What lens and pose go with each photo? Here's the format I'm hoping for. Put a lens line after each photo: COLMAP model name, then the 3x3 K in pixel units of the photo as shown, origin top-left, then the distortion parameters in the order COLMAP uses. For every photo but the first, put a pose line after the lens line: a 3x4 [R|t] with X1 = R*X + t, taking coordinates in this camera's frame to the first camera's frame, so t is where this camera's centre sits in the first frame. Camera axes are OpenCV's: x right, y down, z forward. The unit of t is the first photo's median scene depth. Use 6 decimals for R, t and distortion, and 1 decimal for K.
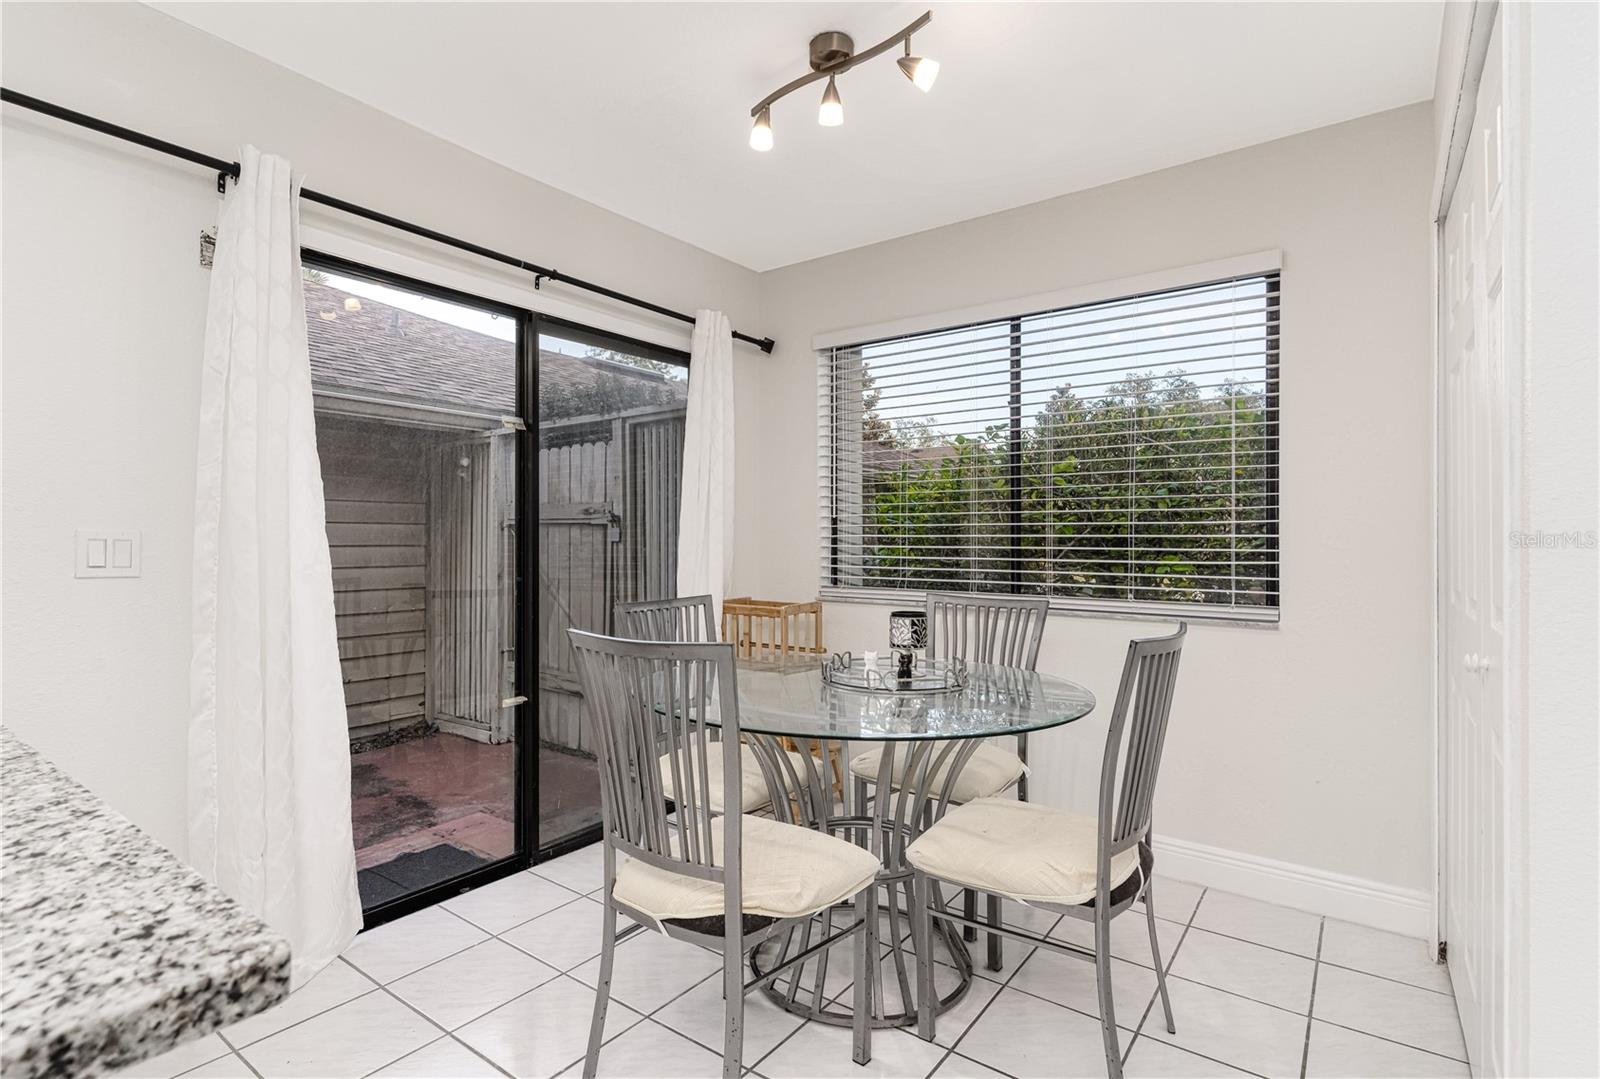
lens RADIAL K [[775.0, 0, 790.9], [0, 775.0, 545.5], [0, 0, 1]] dist [-0.001718, -0.000464]
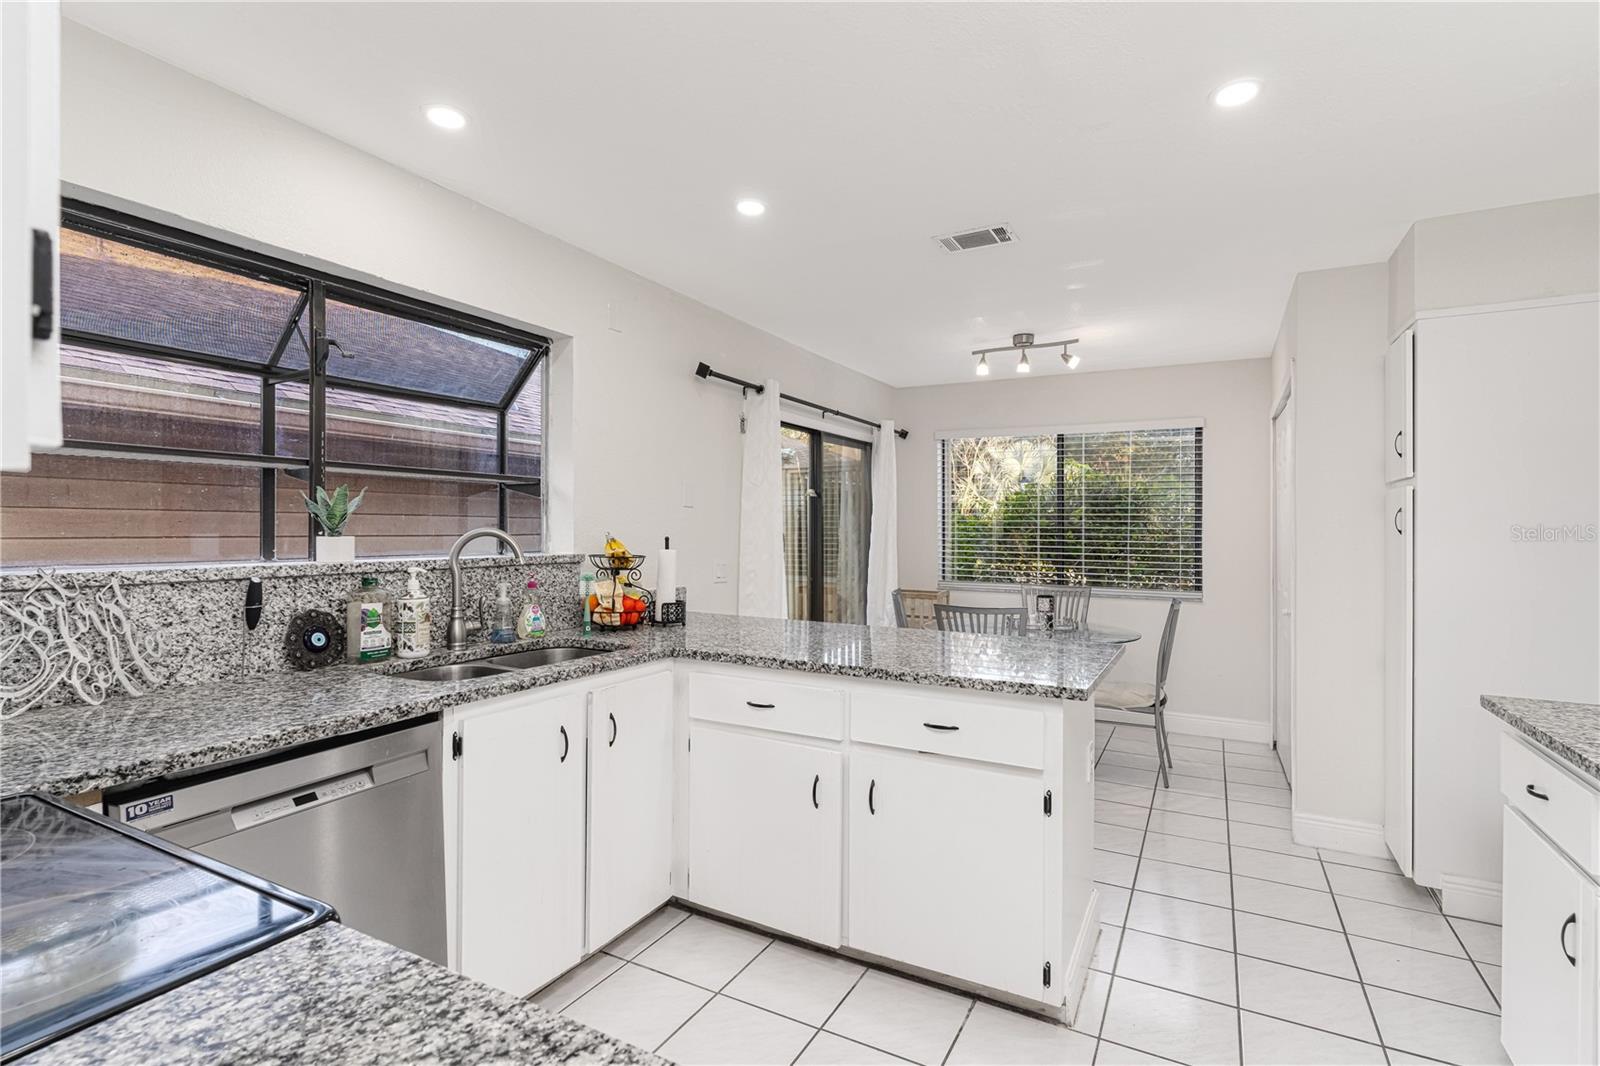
lens RADIAL K [[762.4, 0, 800.0], [0, 762.4, 533.0], [0, 0, 1]] dist [-0.000447, -0.000017]
pose [[0.989692, 0.002773, 0.143186, -0.951150], [-0.002695, 0.999996, -0.000739, -0.094204], [-0.143187, 0.000346, 0.989696, -1.125379]]
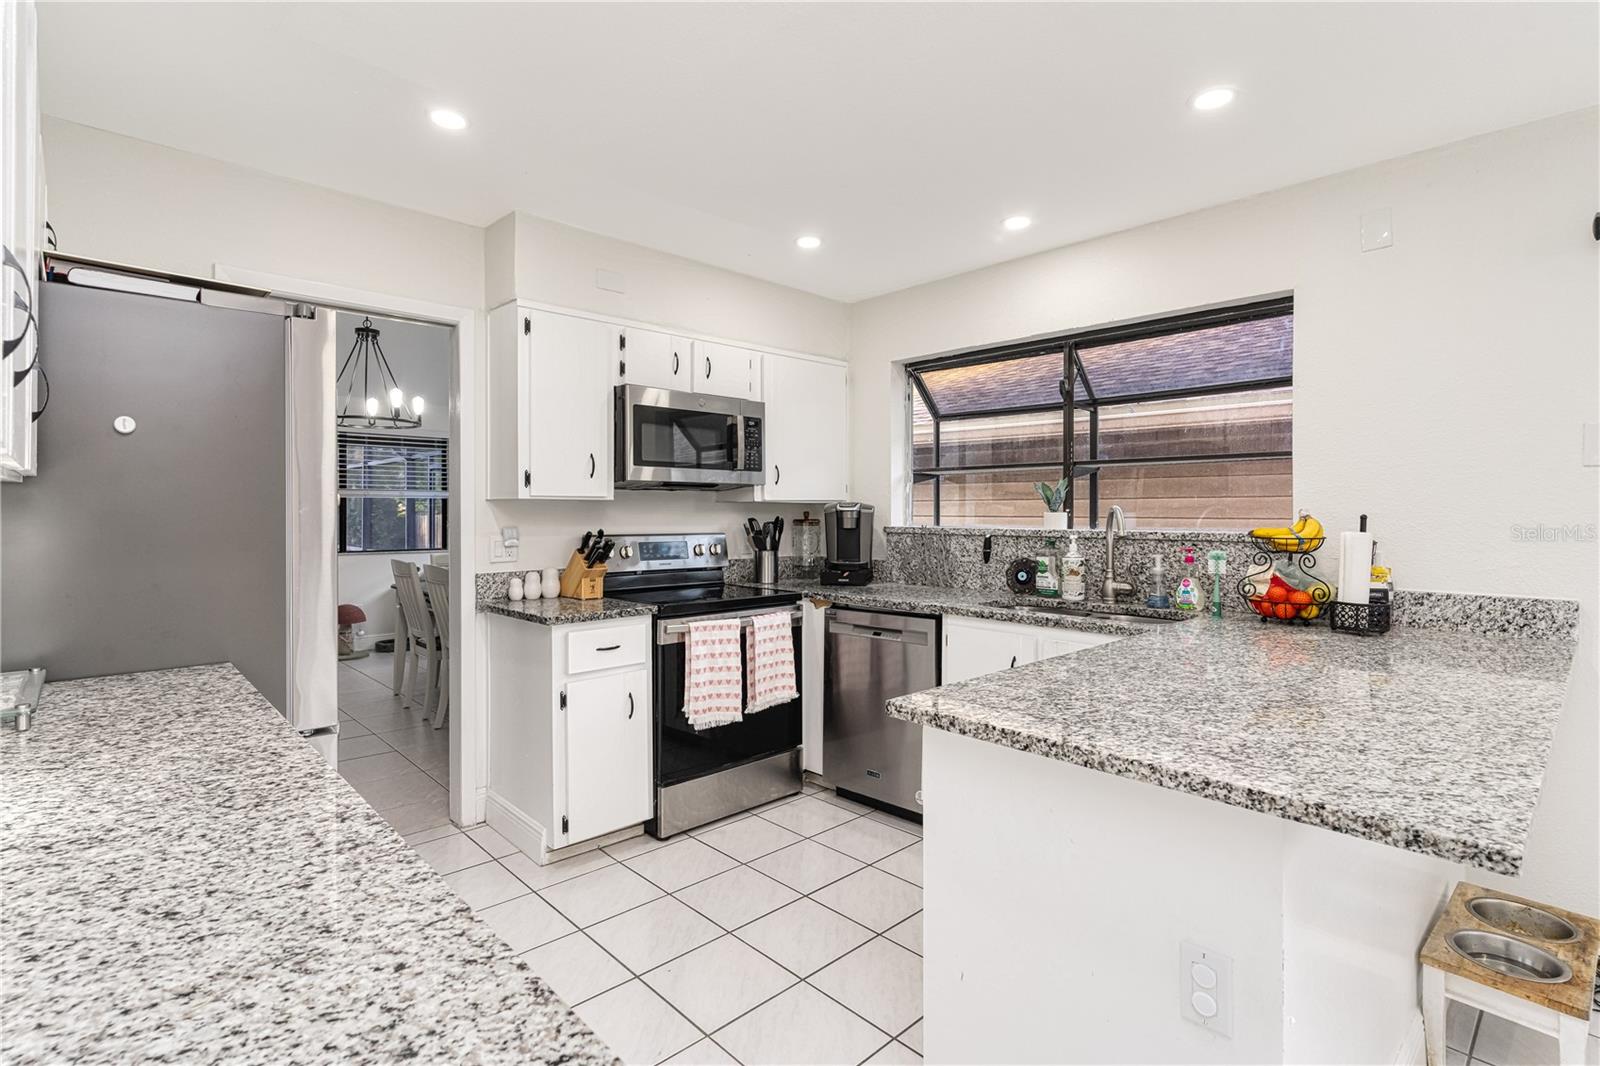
lens RADIAL K [[762.4, 0, 800.0], [0, 762.4, 533.0], [0, 0, 1]] dist [-0.000447, -0.000017]
pose [[-0.170657, 0.027603, -0.984944, 0.373202], [-0.005274, 0.999568, 0.028927, -0.088117], [0.985316, 0.010131, -0.170438, -0.128375]]
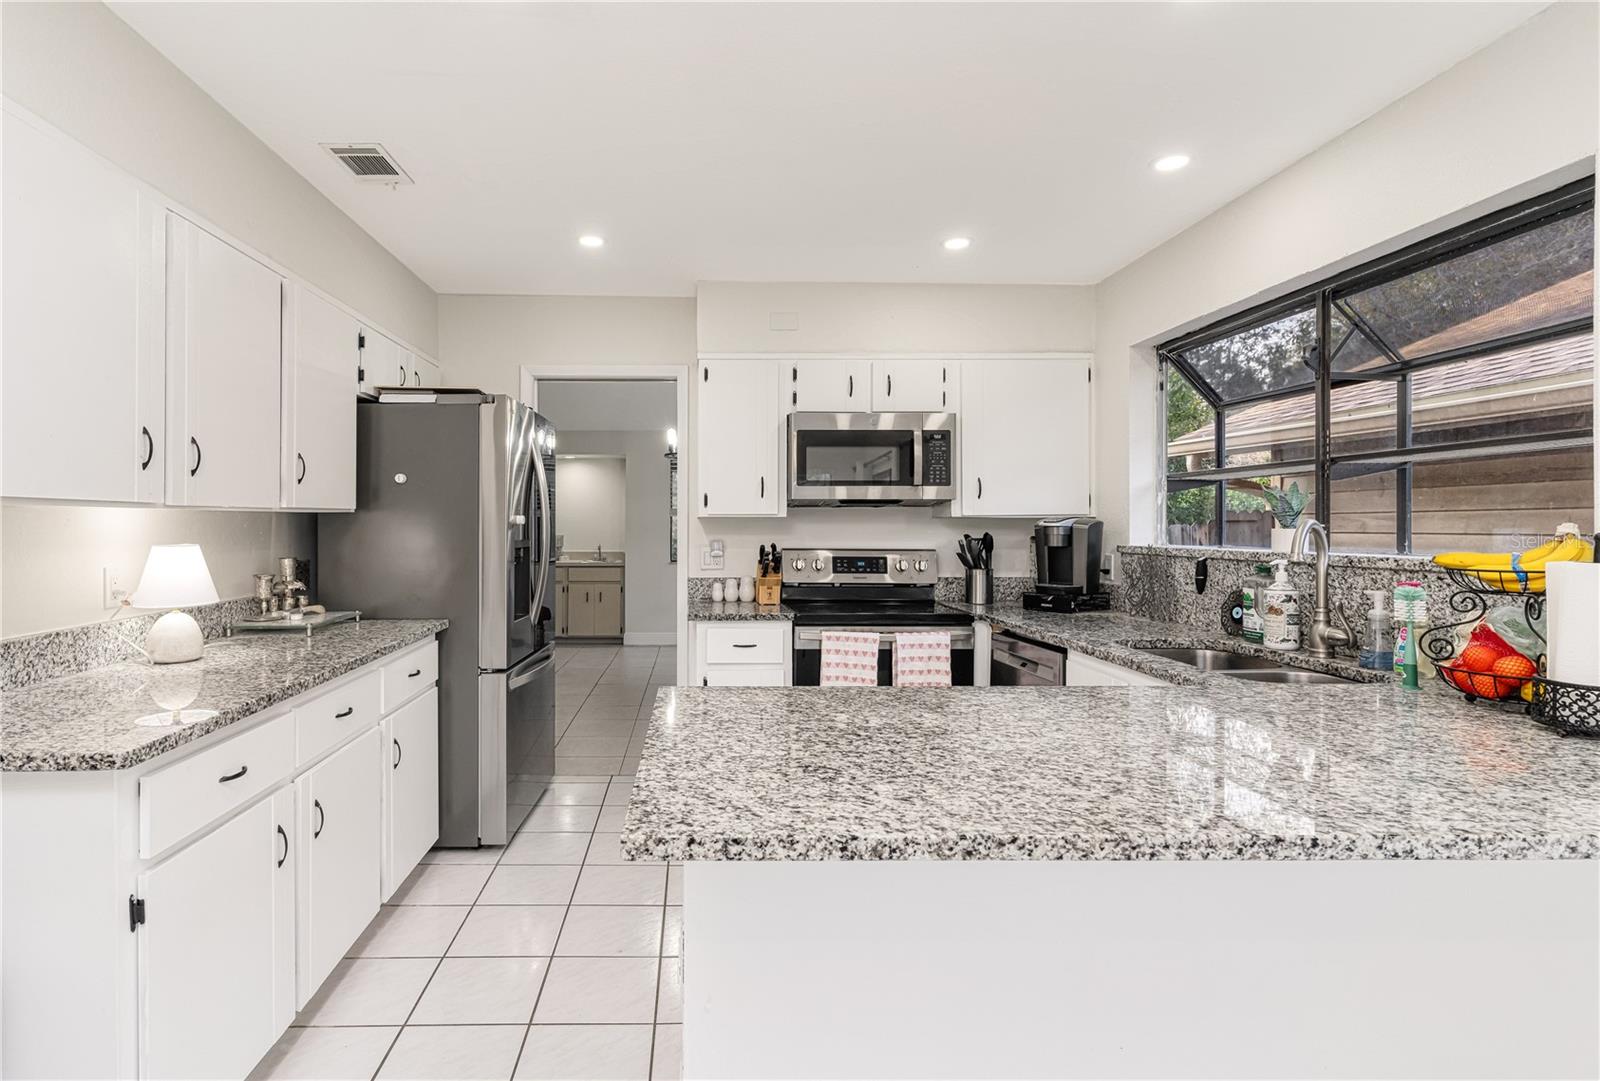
lens RADIAL K [[817.8, 0, 726.8], [0, 817.8, 548.0], [0, 0, 1]] dist [0.005779, 0.000359]
pose [[-0.791246, 0.016158, -0.611284, 0.130417], [-0.002565, 0.999554, 0.029740, -0.093803], [0.611492, 0.025100, -0.790852, 0.684029]]
